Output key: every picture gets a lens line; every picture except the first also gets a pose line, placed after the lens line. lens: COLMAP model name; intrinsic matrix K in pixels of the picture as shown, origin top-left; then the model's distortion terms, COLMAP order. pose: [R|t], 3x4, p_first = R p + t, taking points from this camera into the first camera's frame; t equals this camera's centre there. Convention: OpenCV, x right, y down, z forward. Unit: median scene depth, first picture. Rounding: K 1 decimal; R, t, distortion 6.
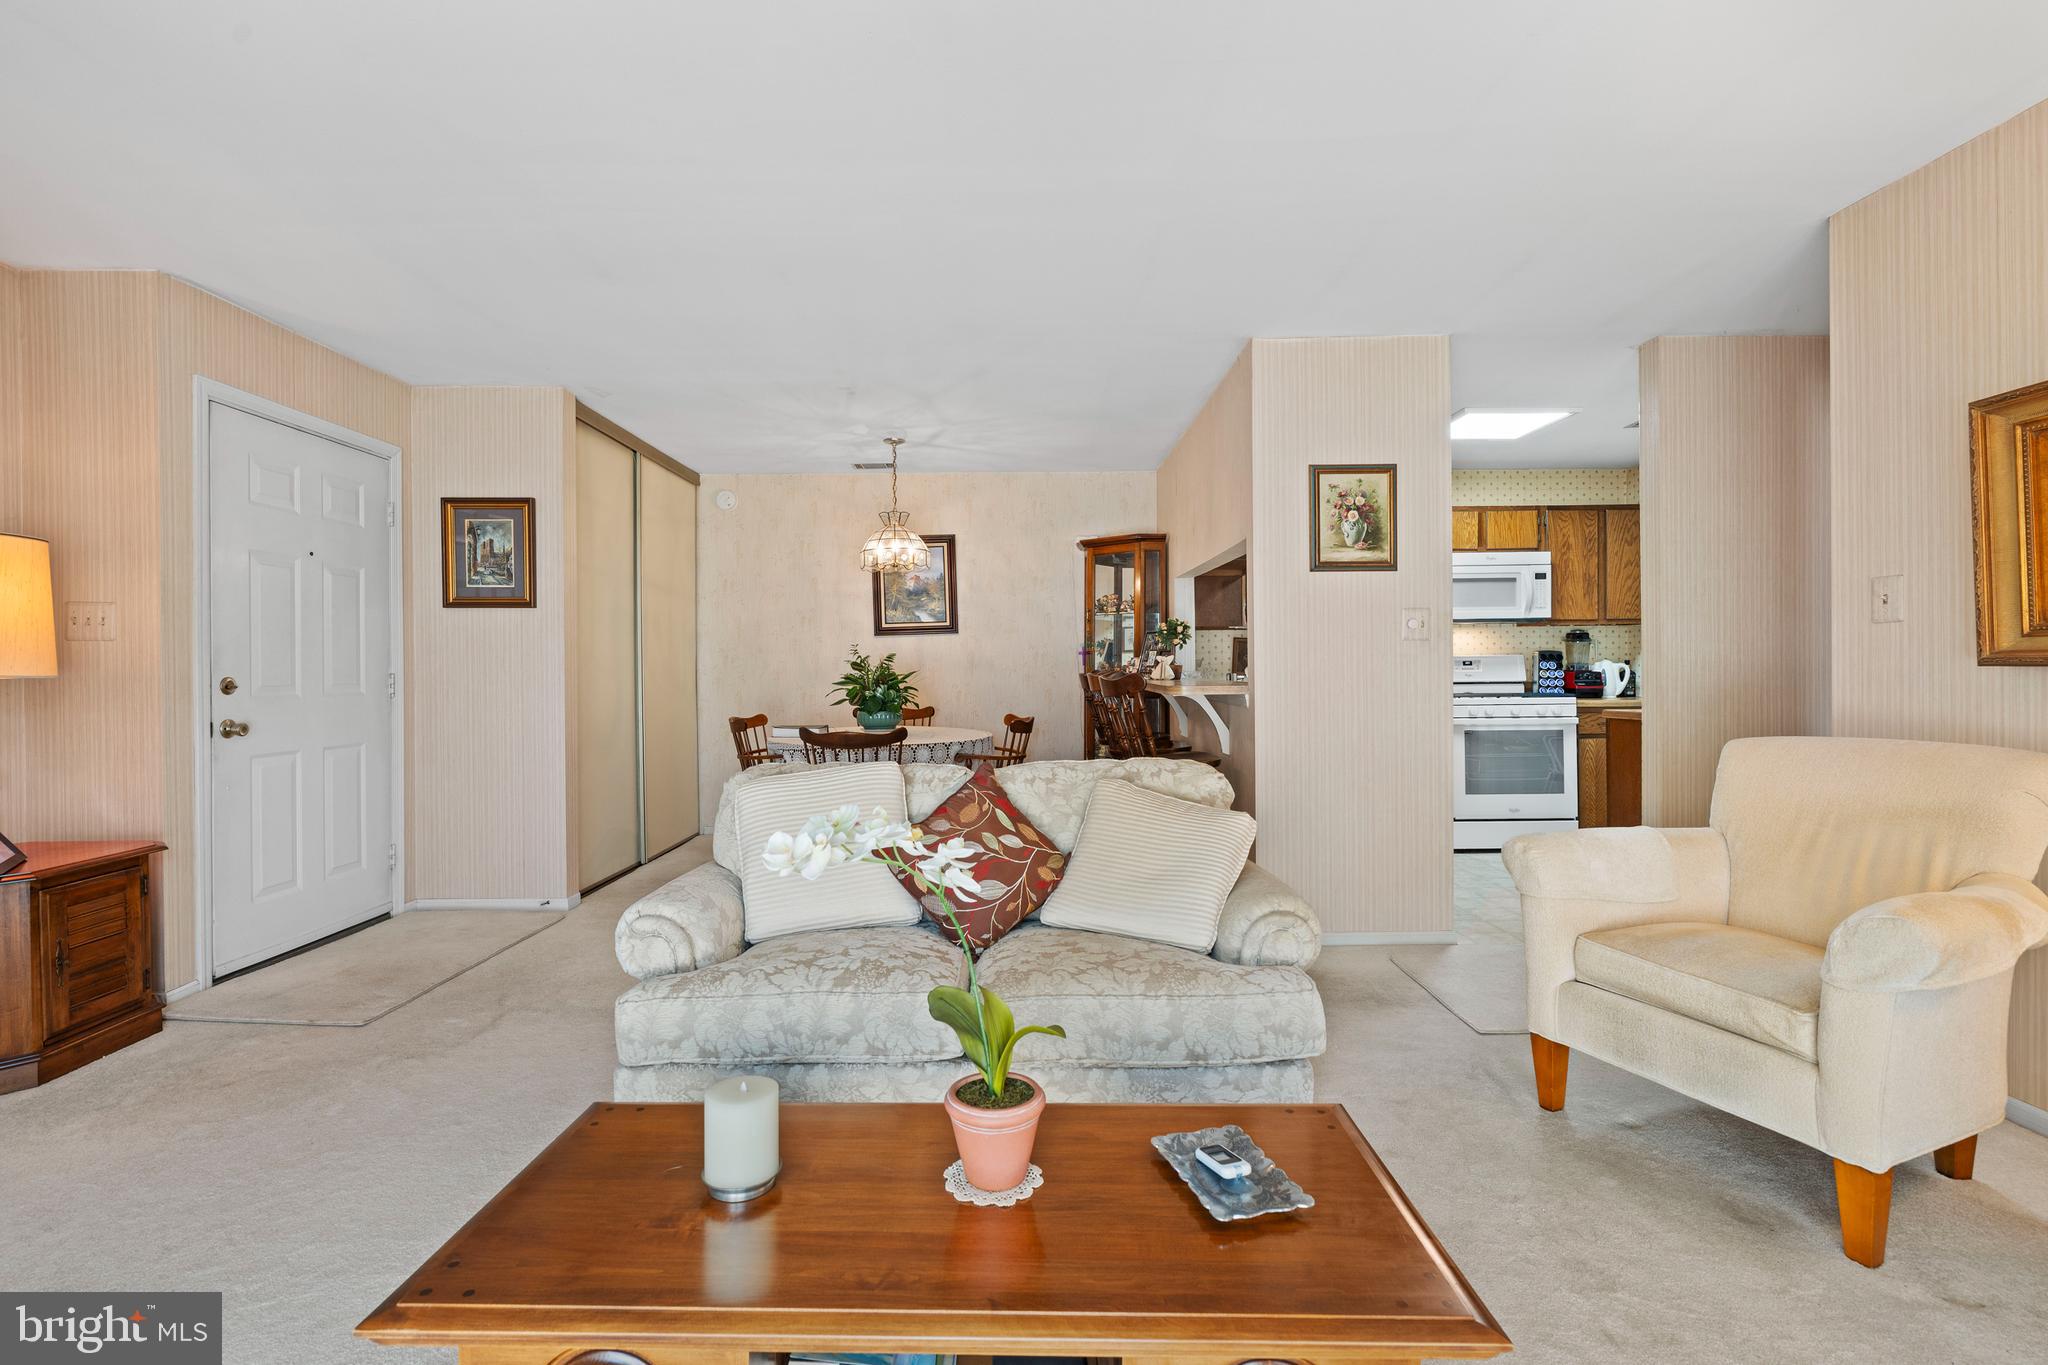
lens RADIAL K [[930.1, 0, 1011.7], [0, 930.1, 670.2], [0, 0, 1]] dist [-0.008783, 0.003727]
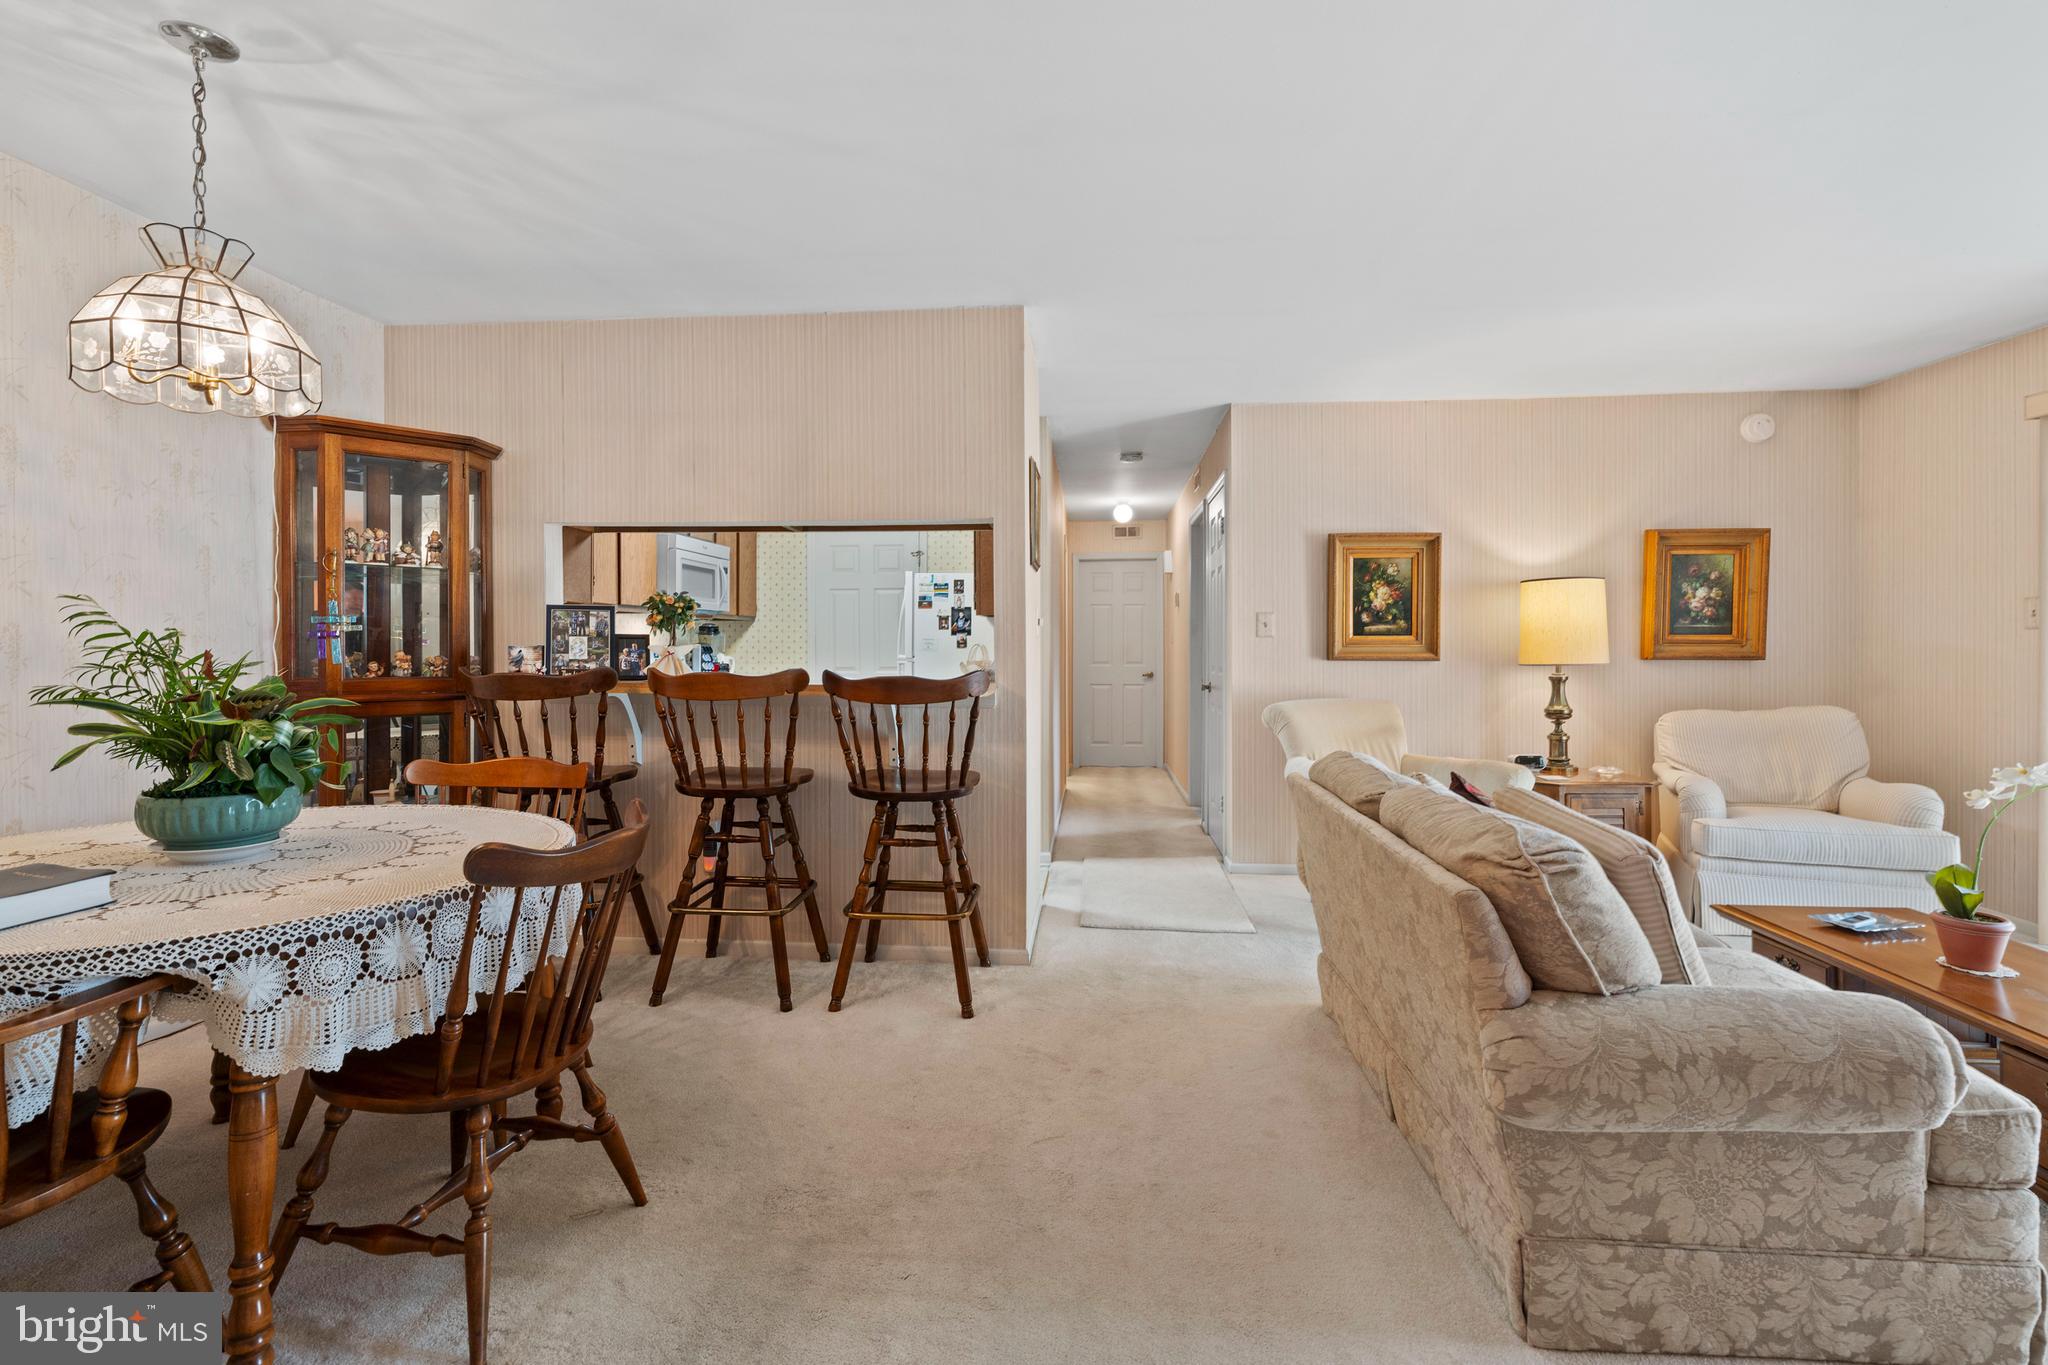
lens RADIAL K [[930.1, 0, 1038.6], [0, 930.1, 654.5], [0, 0, 1]] dist [-0.008783, 0.003727]
pose [[0.057300, 0.002508, 0.998354, -0.422556], [0.002296, 0.999994, -0.002643, -0.005432], [-0.998354, 0.002444, 0.057294, 0.589096]]
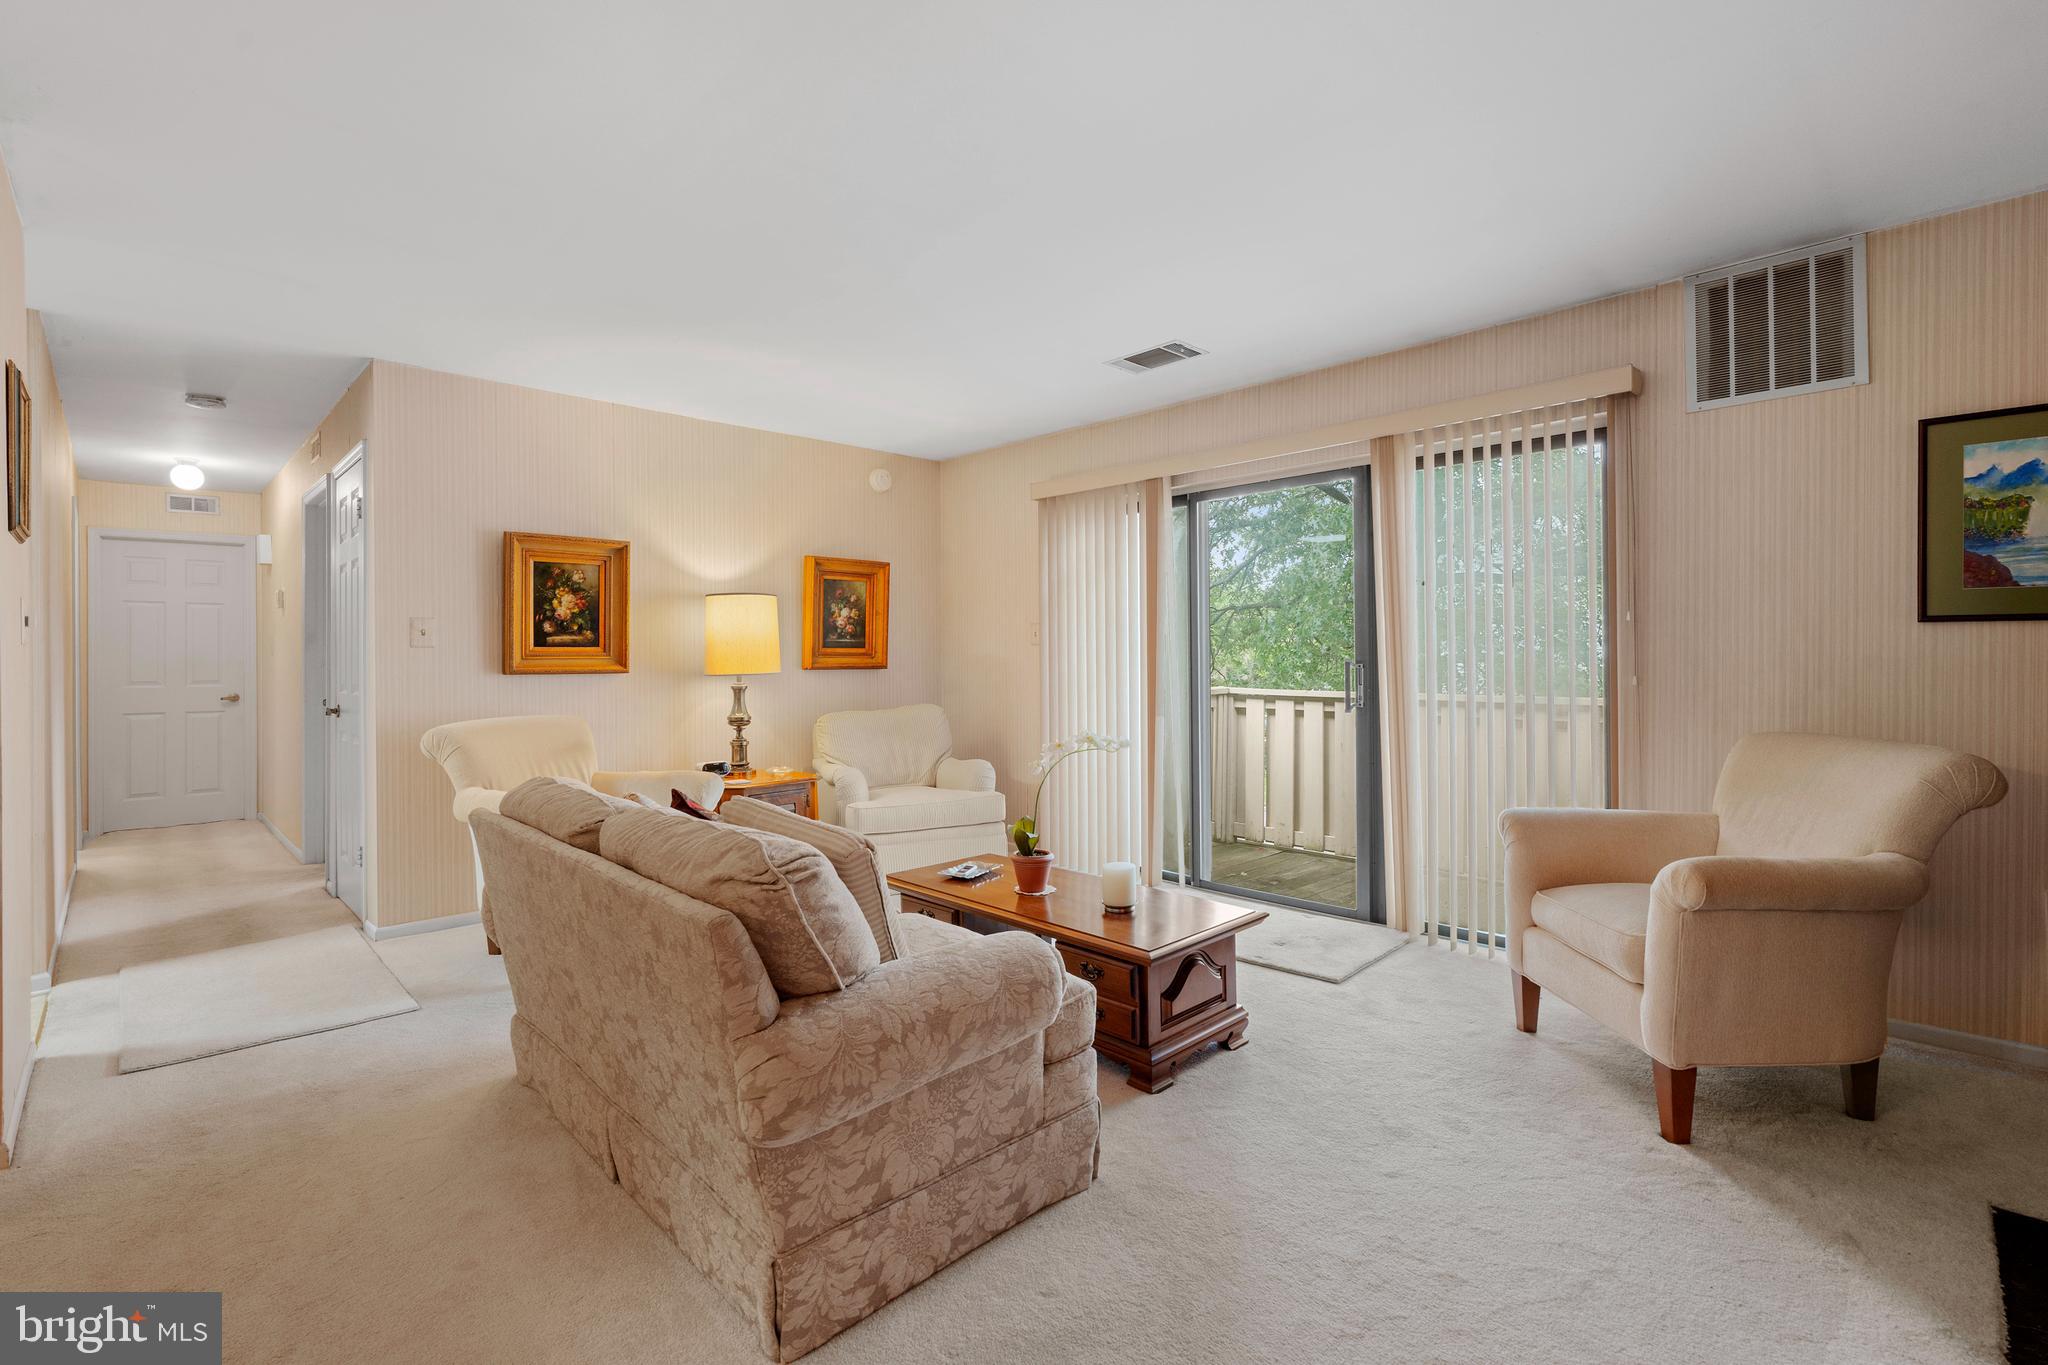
lens RADIAL K [[930.1, 0, 1037.9], [0, 930.1, 656.8], [0, 0, 1]] dist [-0.008783, 0.003727]
pose [[-0.703836, 0.014022, 0.710224, -0.387499], [0.013250, 0.999890, -0.006610, -0.005260], [-0.710239, 0.004758, -0.703944, 0.596691]]
